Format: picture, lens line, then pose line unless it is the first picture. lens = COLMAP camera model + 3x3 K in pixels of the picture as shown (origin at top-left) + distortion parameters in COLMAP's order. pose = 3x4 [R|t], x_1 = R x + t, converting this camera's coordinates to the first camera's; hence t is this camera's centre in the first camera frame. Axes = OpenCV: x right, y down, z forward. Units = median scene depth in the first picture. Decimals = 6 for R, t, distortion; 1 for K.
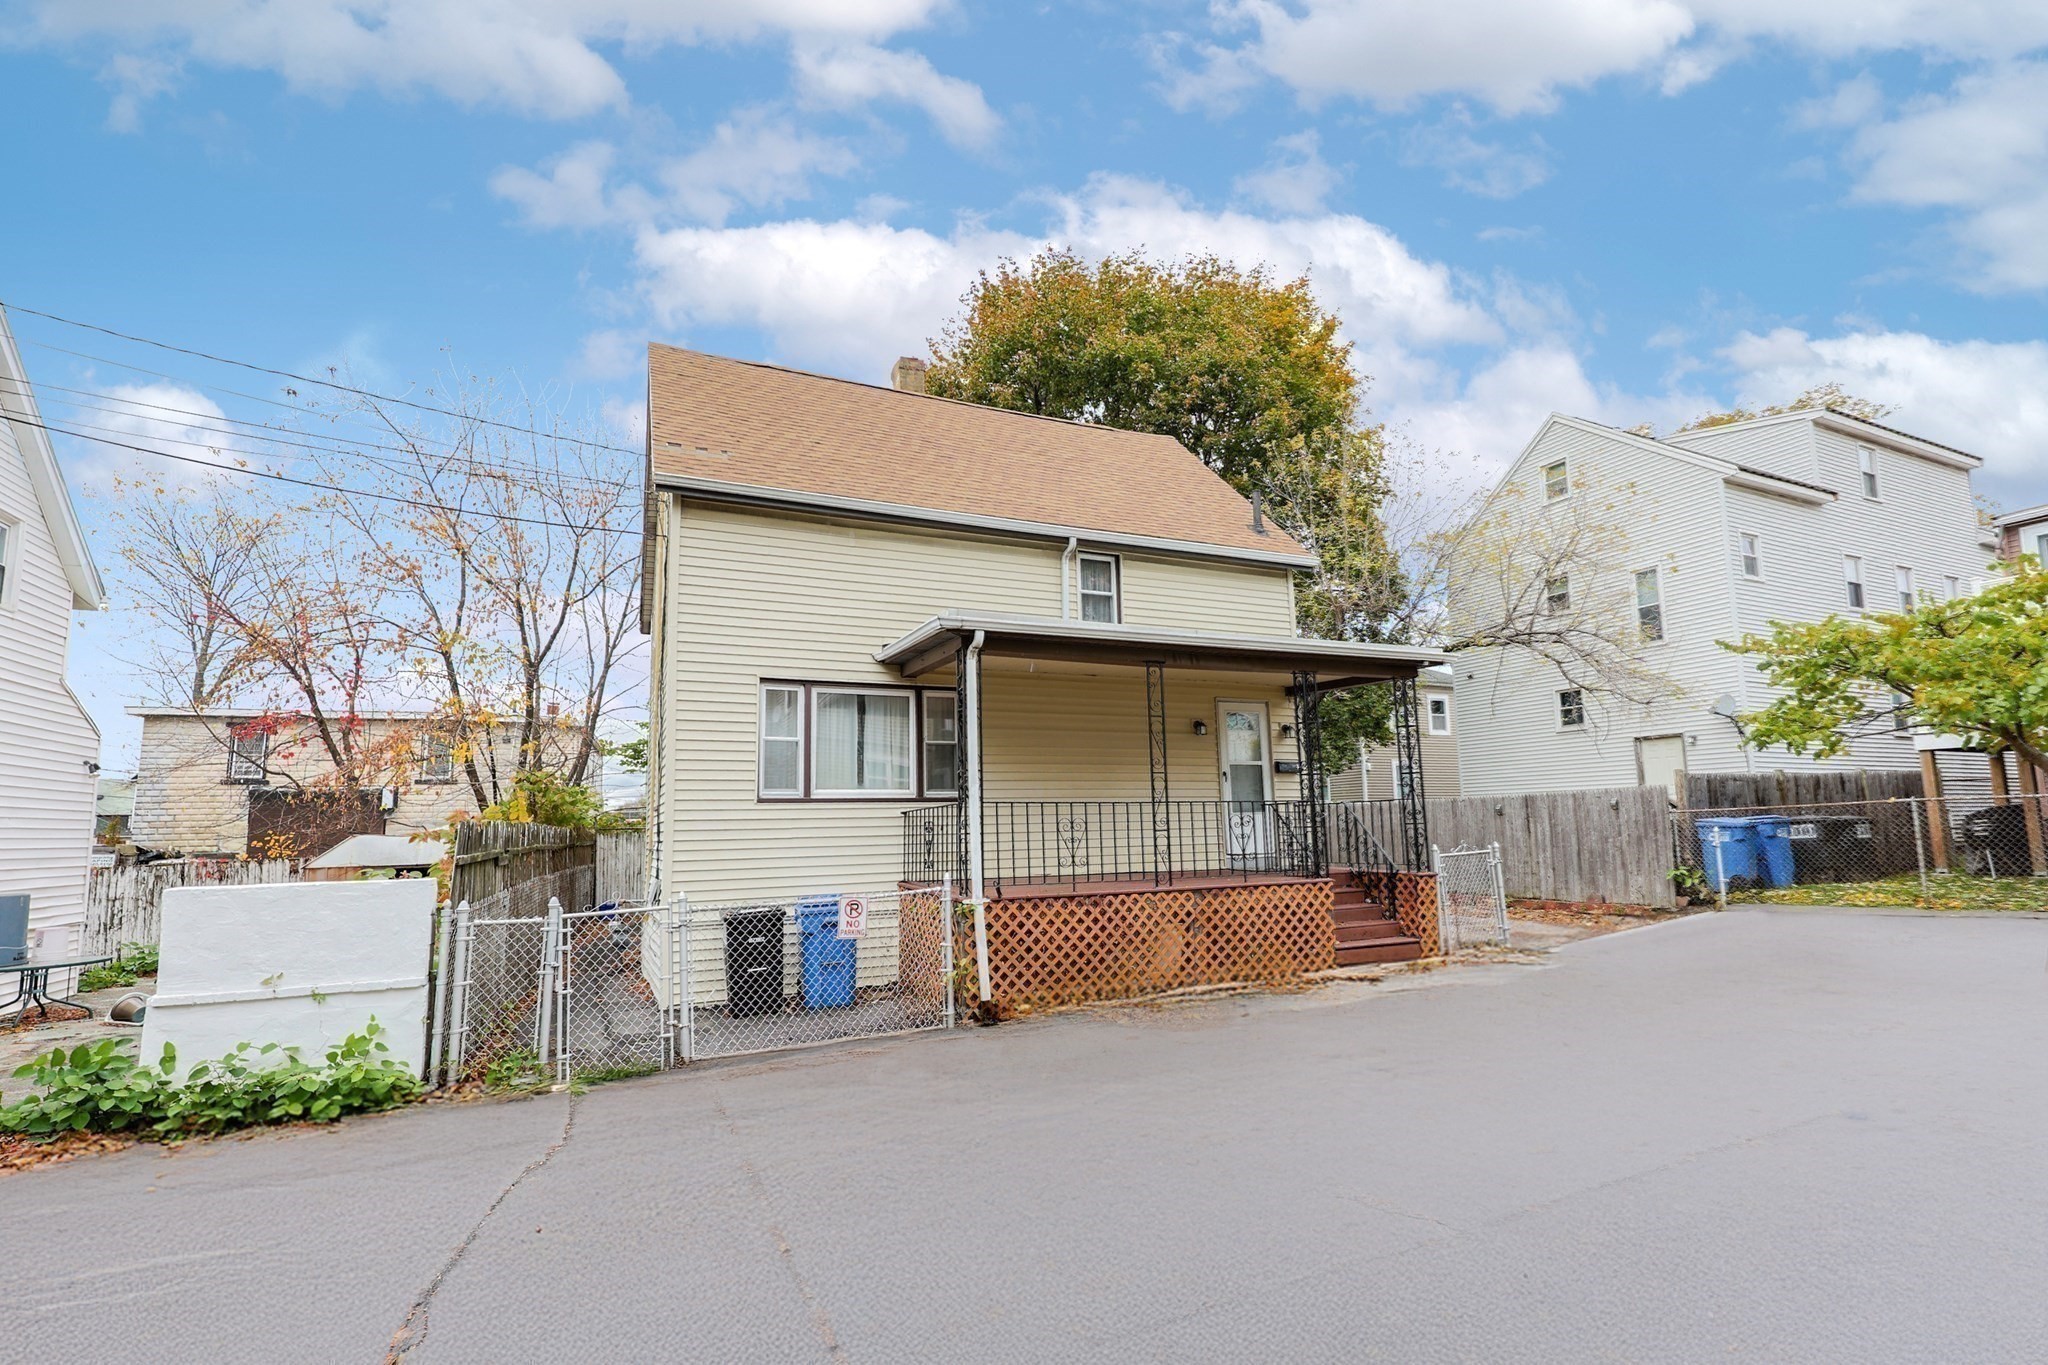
lens RADIAL K [[907.3, 0, 1010.8], [0, 907.3, 703.6], [0, 0, 1]] dist [0.001415, -0.000055]
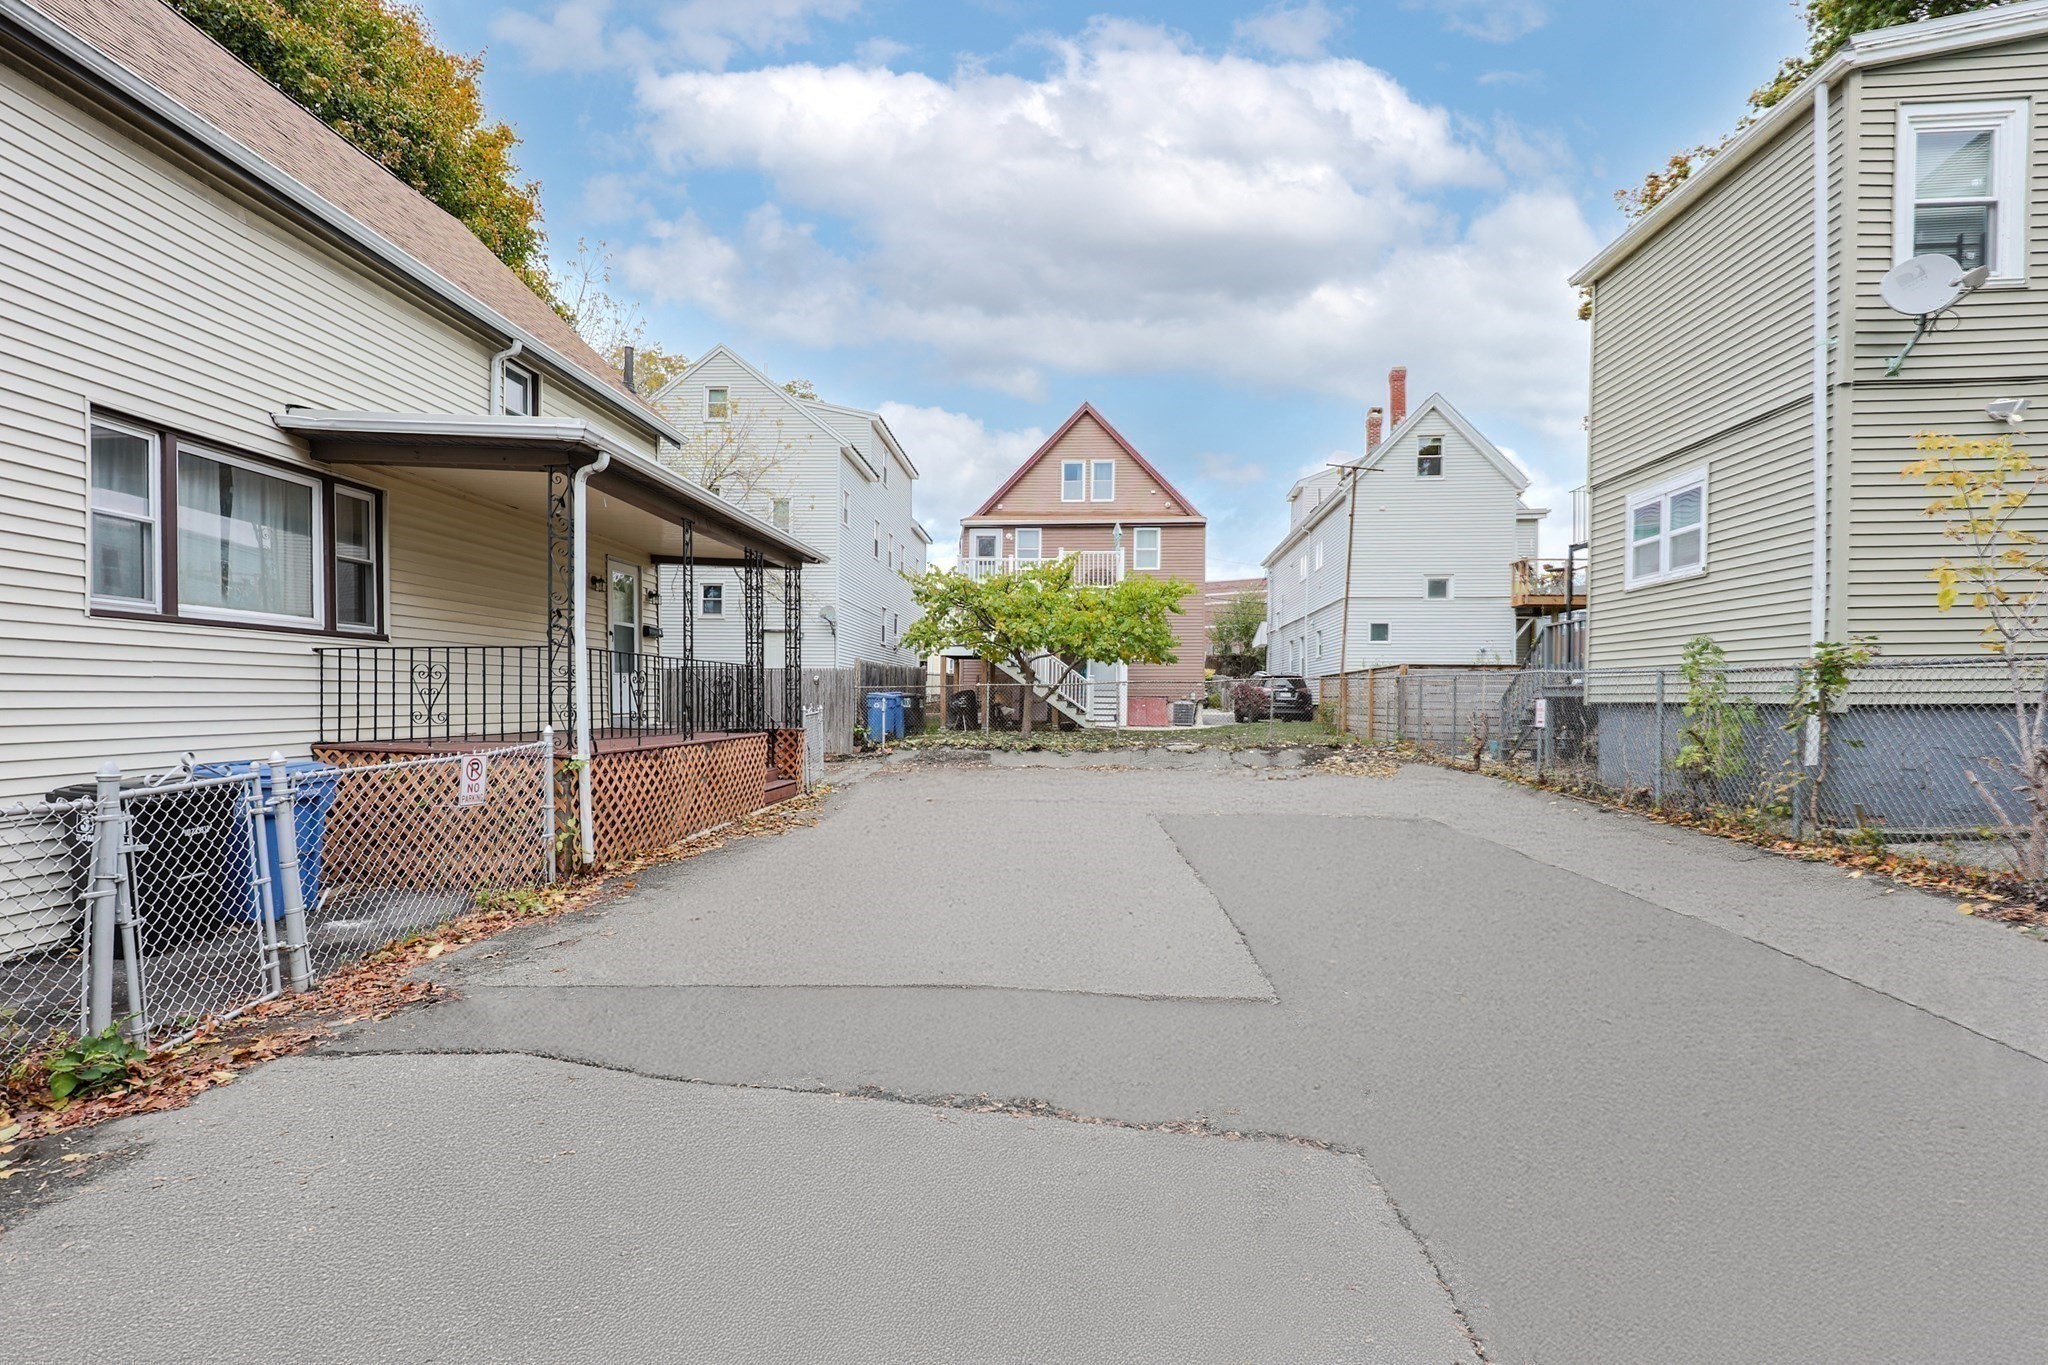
lens RADIAL K [[907.3, 0, 1010.8], [0, 907.3, 703.6], [0, 0, 1]] dist [0.001415, -0.000055]
pose [[0.446199, 0.019496, 0.894721, -0.577254], [-0.140880, 0.988828, 0.048710, 0.055137], [-0.883776, -0.147783, 0.443960, 0.206469]]
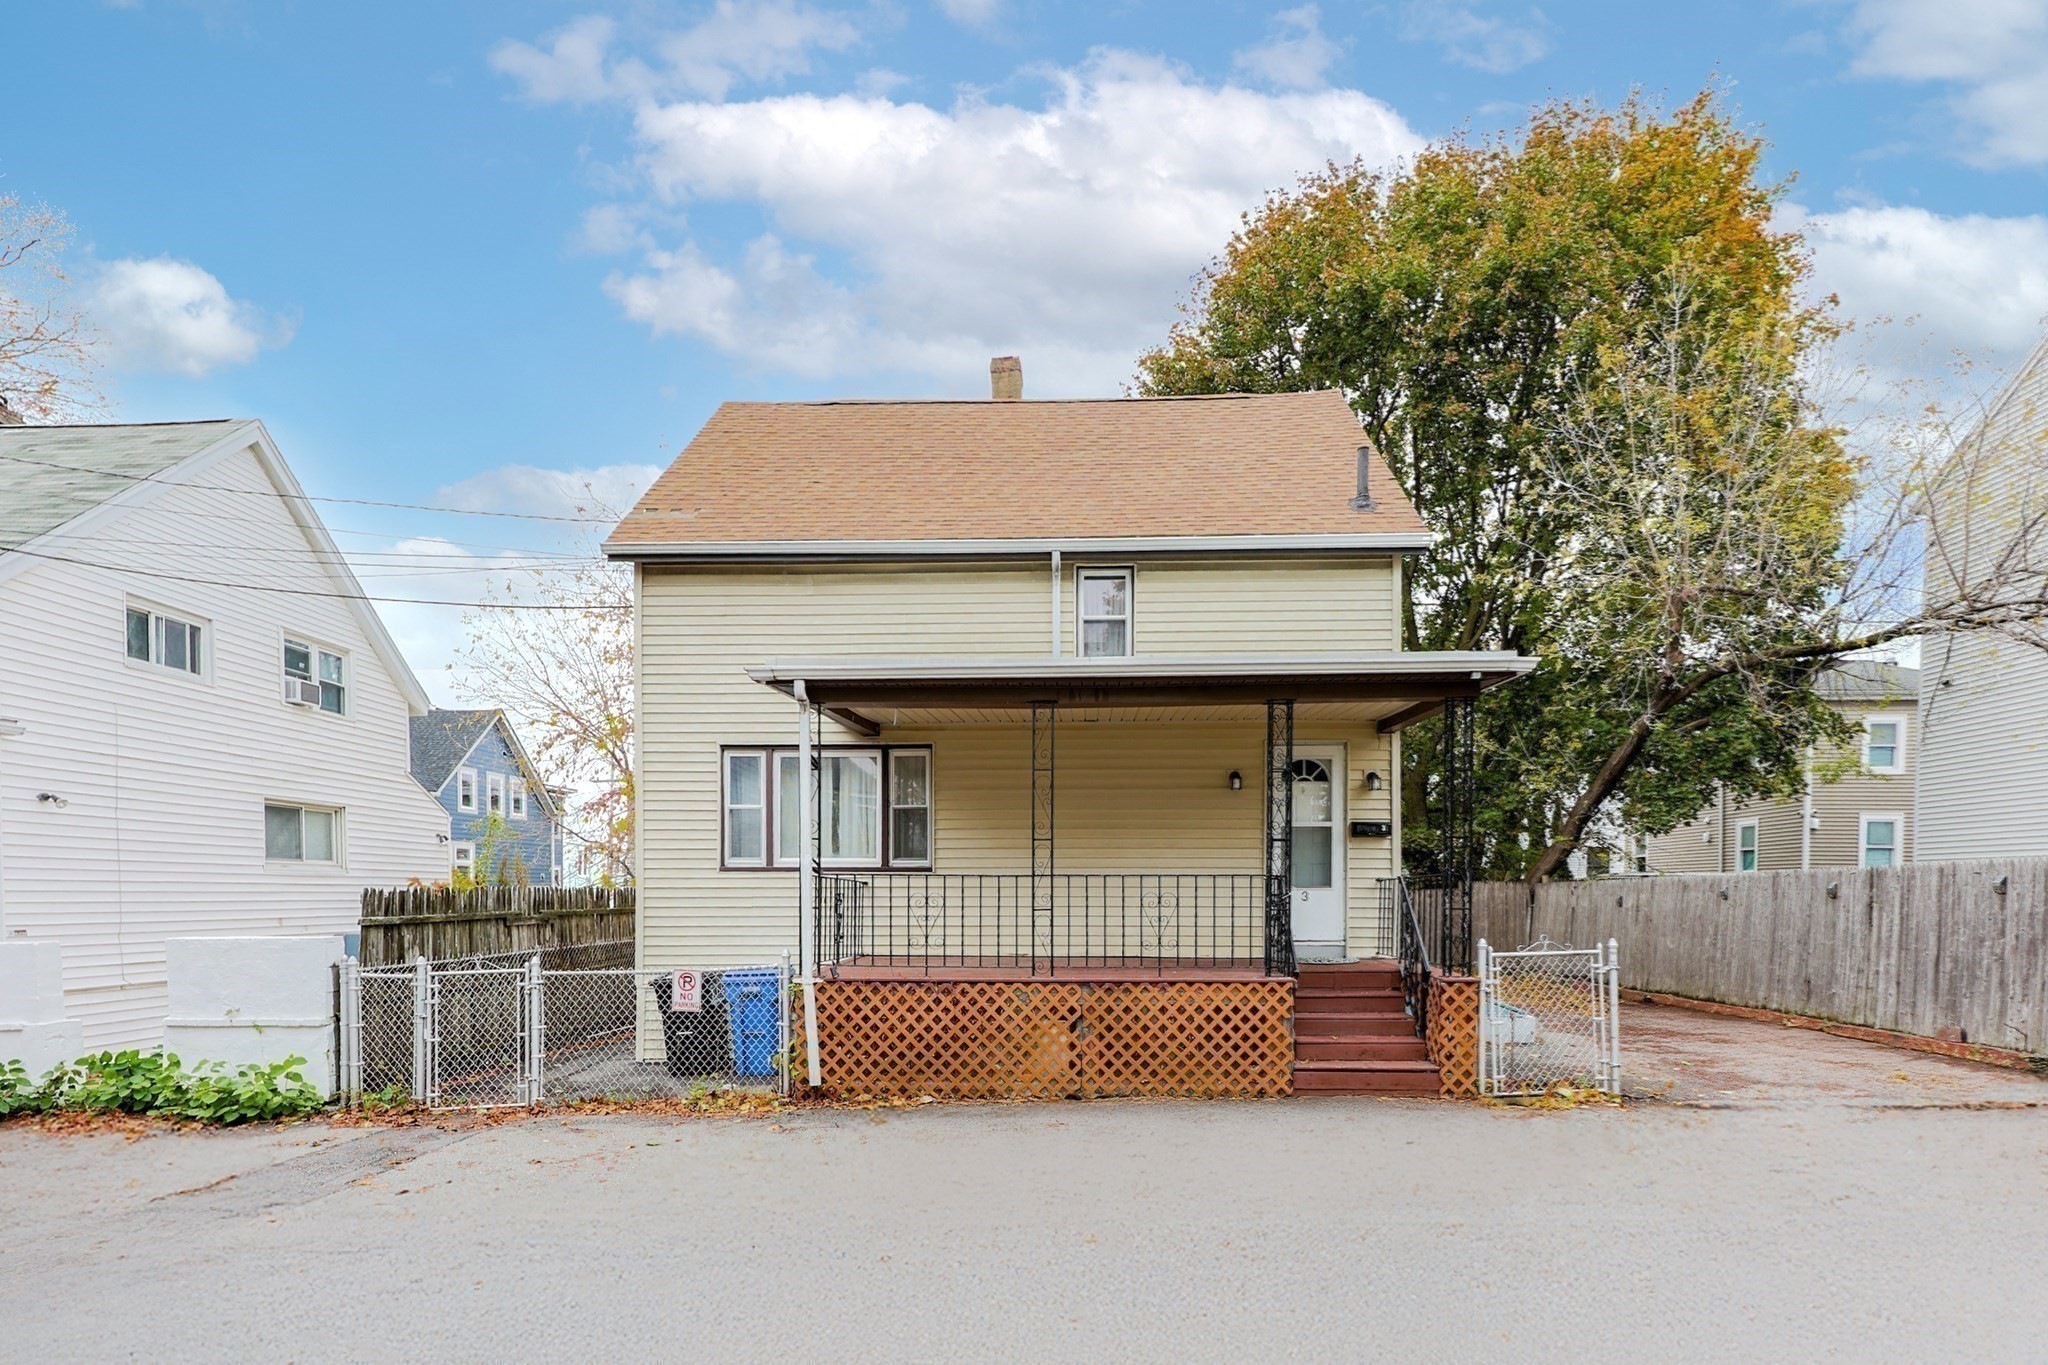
lens RADIAL K [[940.6, 0, 1030.4], [0, 940.6, 907.0], [0, 0, 1]] dist [0.020310, 0.000249]
pose [[0.905456, 0.024727, -0.423719, 0.502631], [0.038647, 0.989351, 0.140323, 0.016747], [0.422677, -0.143432, 0.894859, 0.223710]]
